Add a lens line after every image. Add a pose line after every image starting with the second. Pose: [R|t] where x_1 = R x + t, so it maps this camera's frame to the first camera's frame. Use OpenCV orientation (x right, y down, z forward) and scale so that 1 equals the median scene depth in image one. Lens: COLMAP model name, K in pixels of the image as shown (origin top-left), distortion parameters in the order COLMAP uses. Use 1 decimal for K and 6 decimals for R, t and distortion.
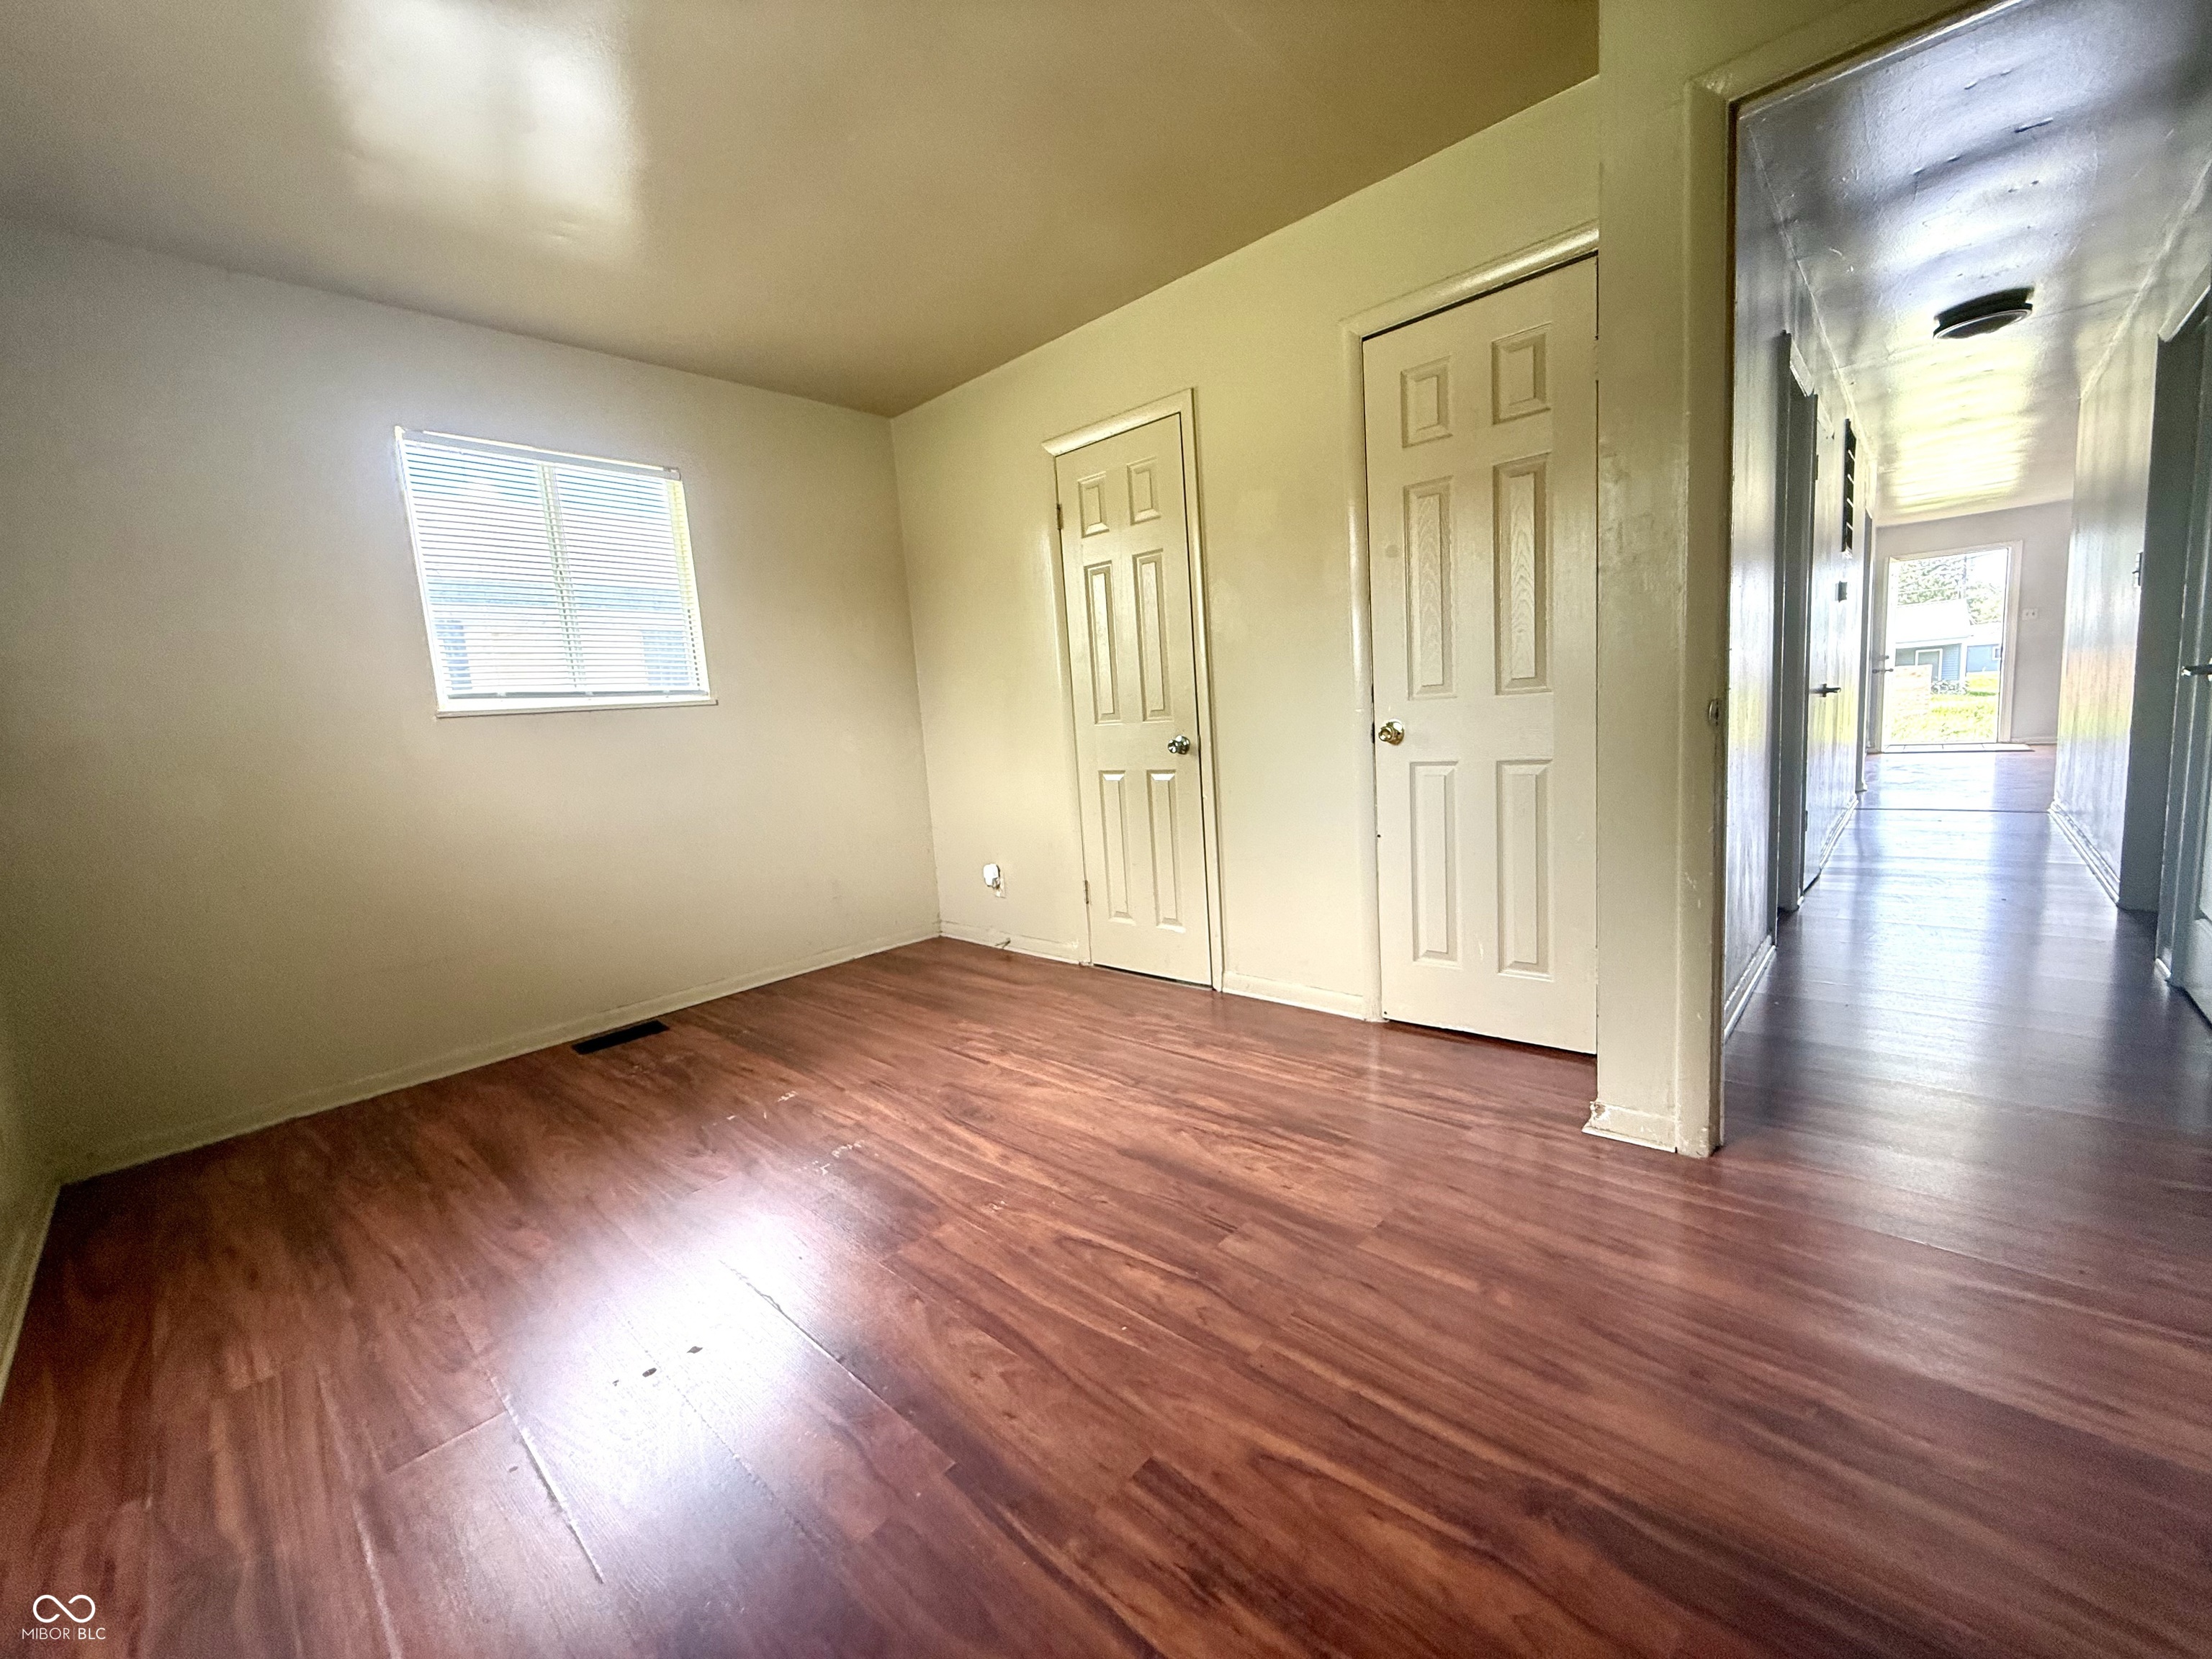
lens RADIAL K [[884.8, 0, 1100.9], [0, 884.8, 829.9], [0, 0, 1]] dist [0.001391, -0.000165]
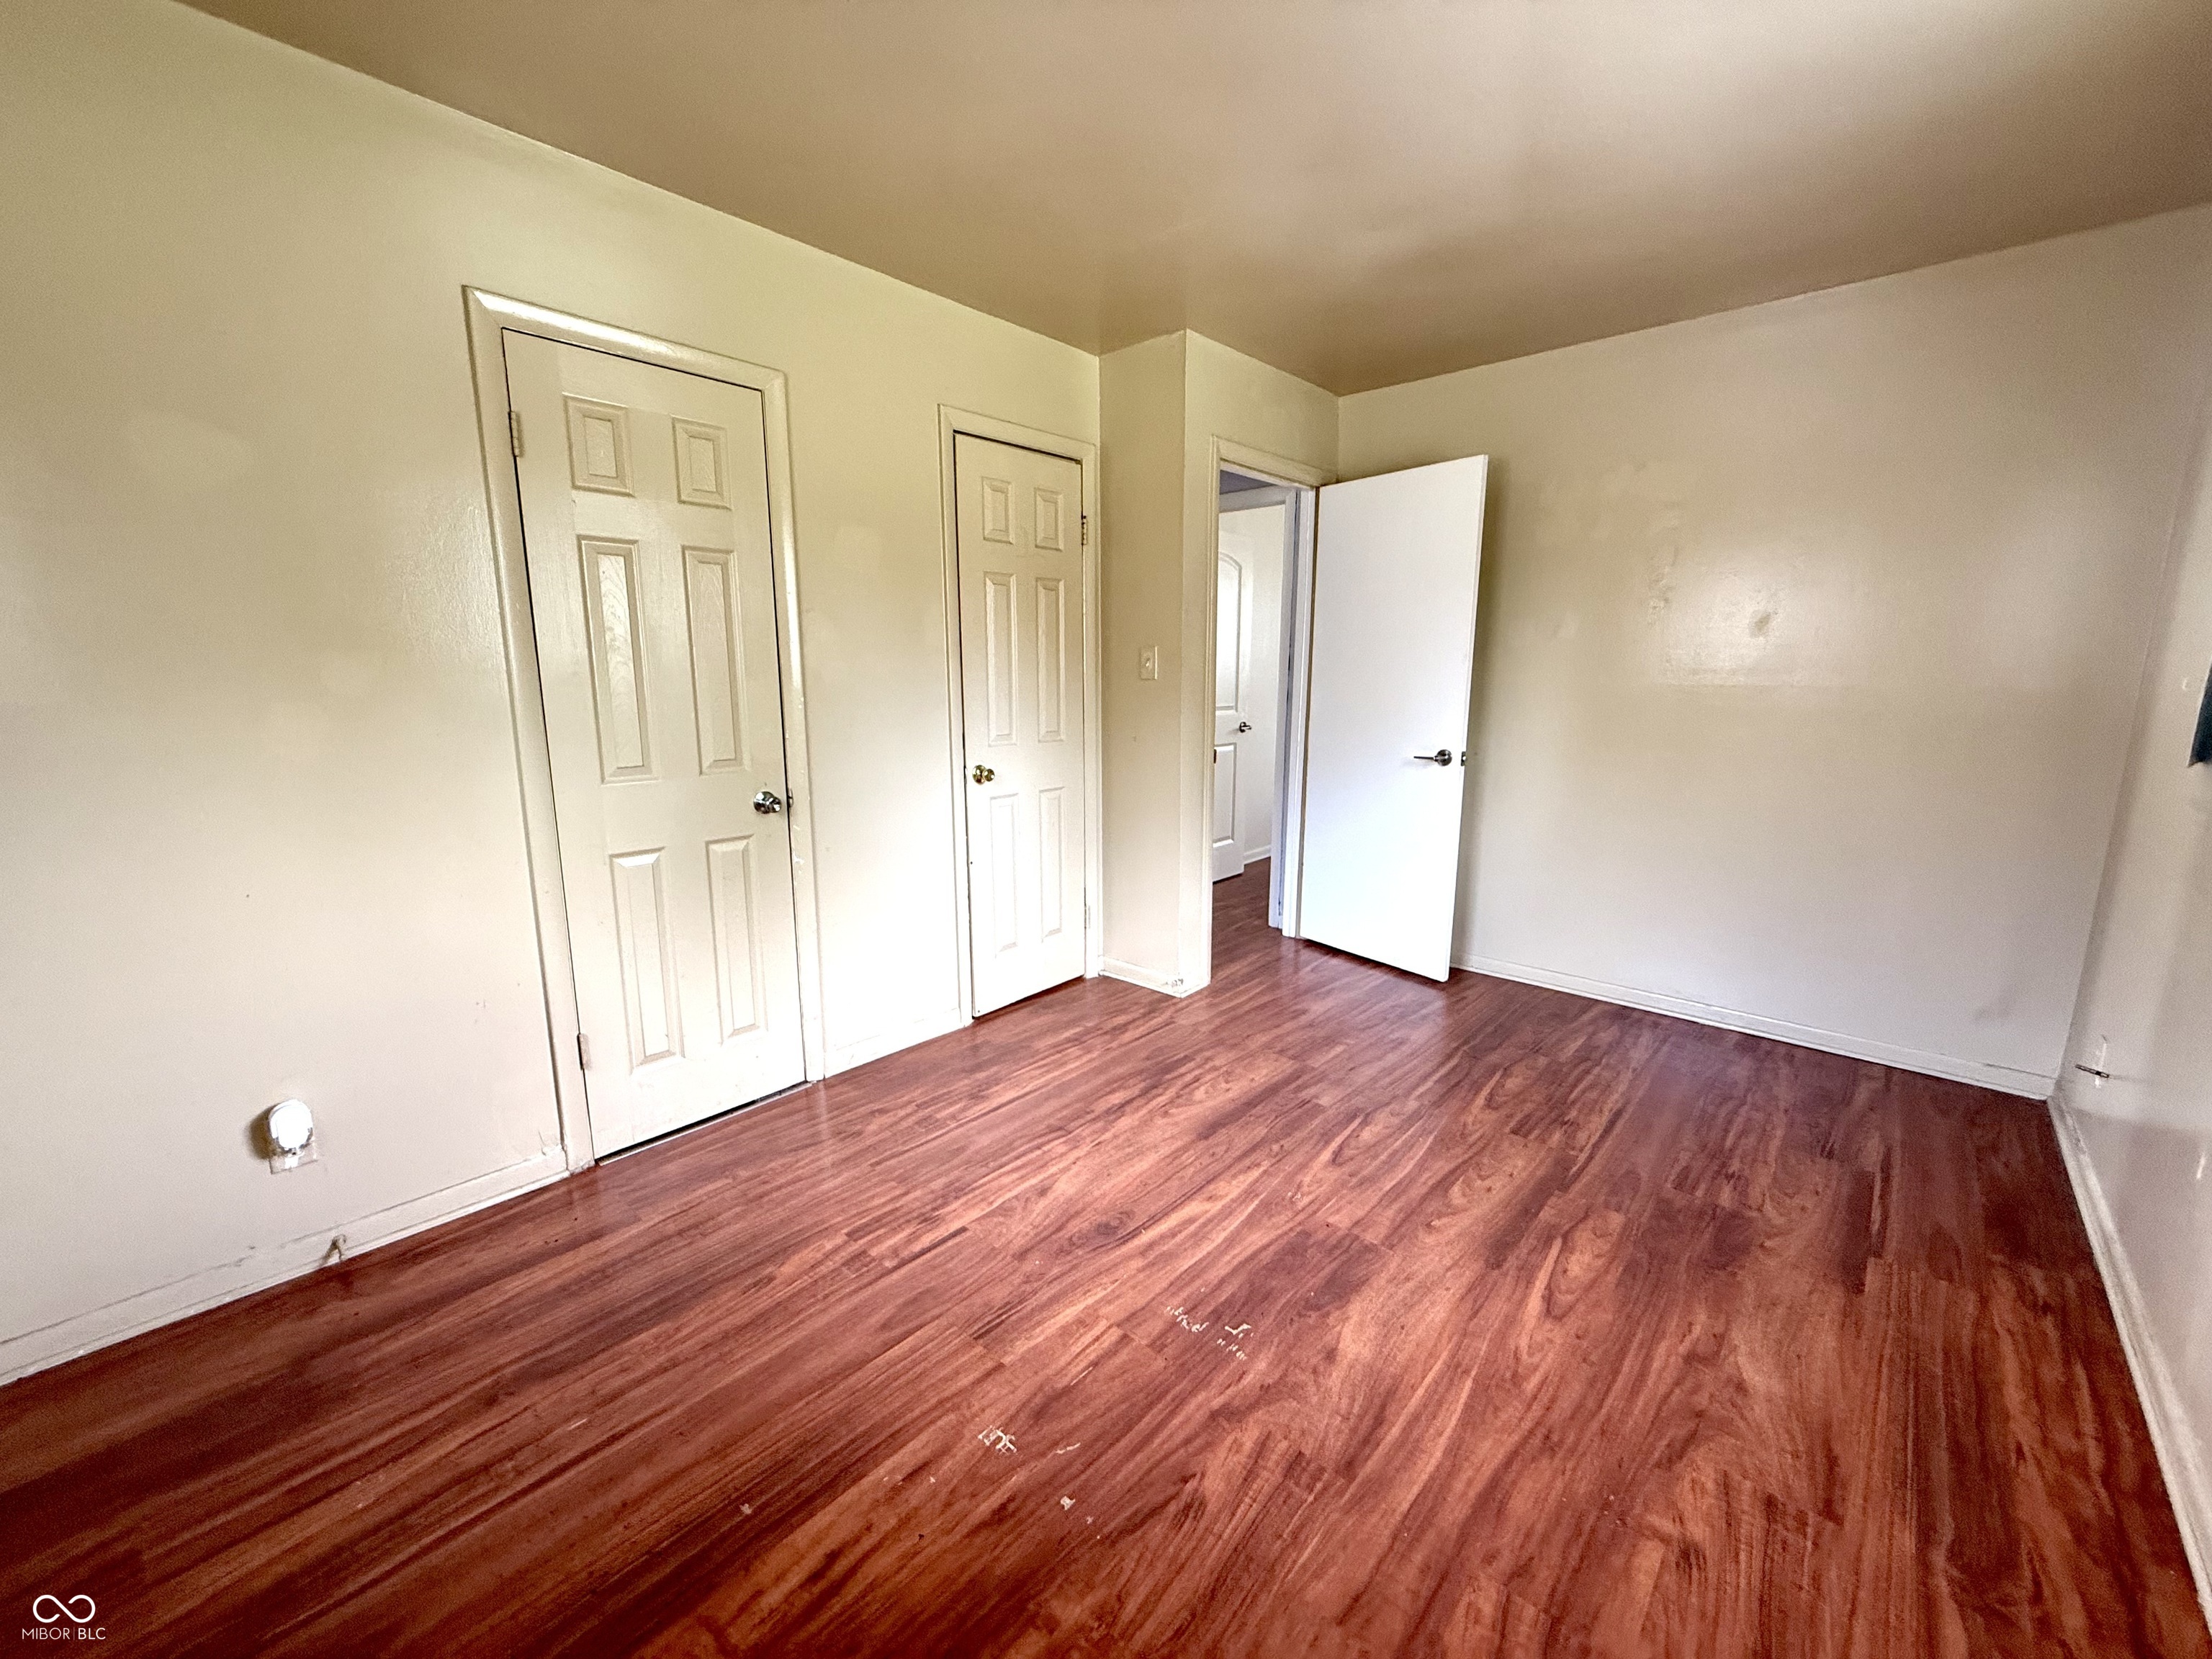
lens RADIAL K [[884.8, 0, 1100.9], [0, 884.8, 829.9], [0, 0, 1]] dist [0.001391, -0.000165]
pose [[-0.014770, -0.110218, 0.993798, -0.940159], [0.128820, 0.985413, 0.111203, -0.160323], [-0.991558, 0.129664, -0.000357, 0.927961]]
